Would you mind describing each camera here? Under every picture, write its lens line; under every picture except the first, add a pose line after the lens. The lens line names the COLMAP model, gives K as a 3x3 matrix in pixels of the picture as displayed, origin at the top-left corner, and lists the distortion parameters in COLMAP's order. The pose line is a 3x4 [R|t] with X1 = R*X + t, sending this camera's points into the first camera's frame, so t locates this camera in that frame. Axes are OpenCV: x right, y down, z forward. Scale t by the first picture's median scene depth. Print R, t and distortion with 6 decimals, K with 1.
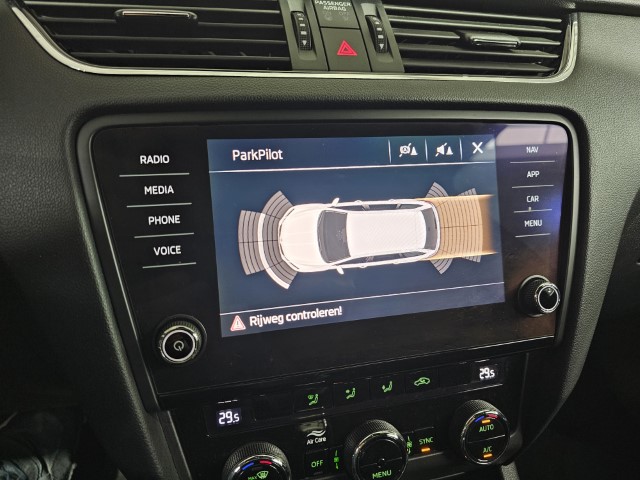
lens RADIAL K [[464.9, 0, 320.0], [0, 464.9, 240.0], [0, 0, 1]] dist [0.001728, 0.002285]
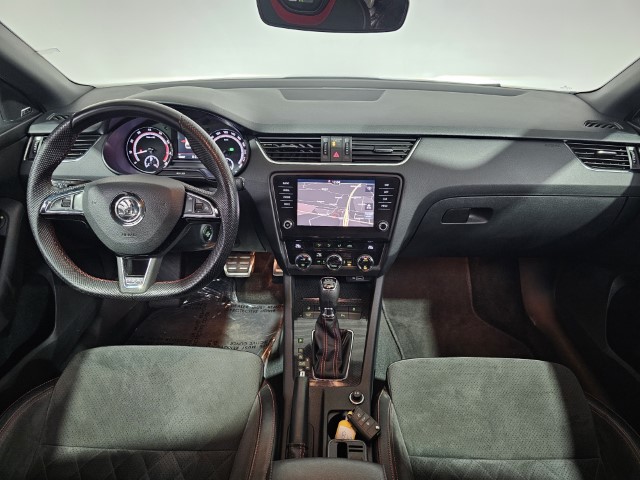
lens RADIAL K [[426.9, 0, 320.0], [0, 426.9, 240.0], [0, 0, 1]] dist [0.081777, -0.103306]
pose [[0.958376, 0.115993, -0.260885, 0.926465], [-0.091114, 0.990230, 0.105559, -0.083590], [0.270581, -0.077395, 0.959581, -2.453551]]
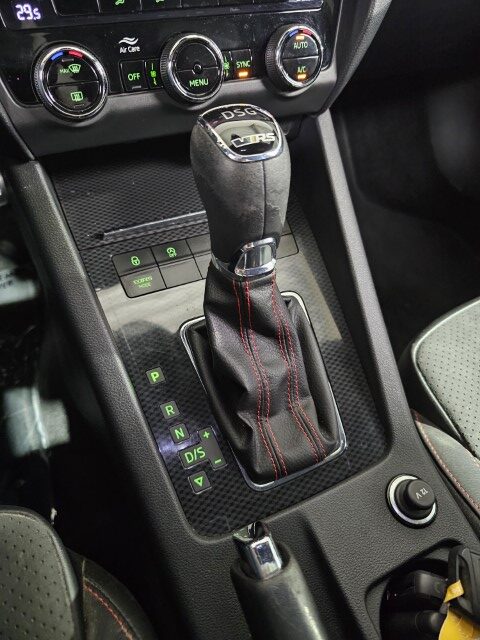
lens RADIAL K [[464.9, 0, 240.0], [0, 464.9, 320.0], [0, 0, 1]] dist [0.001728, 0.002285]
pose [[0.987279, -0.111181, 0.113664, 0.047126], [0.051564, 0.900120, 0.432580, 0.531598], [-0.150406, -0.421216, 0.894402, -0.153441]]
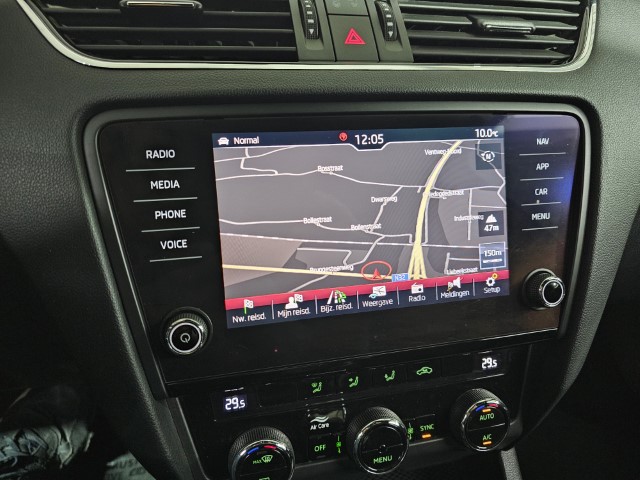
lens RADIAL K [[464.9, 0, 320.0], [0, 464.9, 240.0], [0, 0, 1]] dist [0.001728, 0.002285]
pose [[0.999613, 0.011271, -0.025430, 0.014576], [-0.009732, 0.998158, 0.059881, -0.043259], [0.026058, -0.059611, 0.997882, -0.005118]]
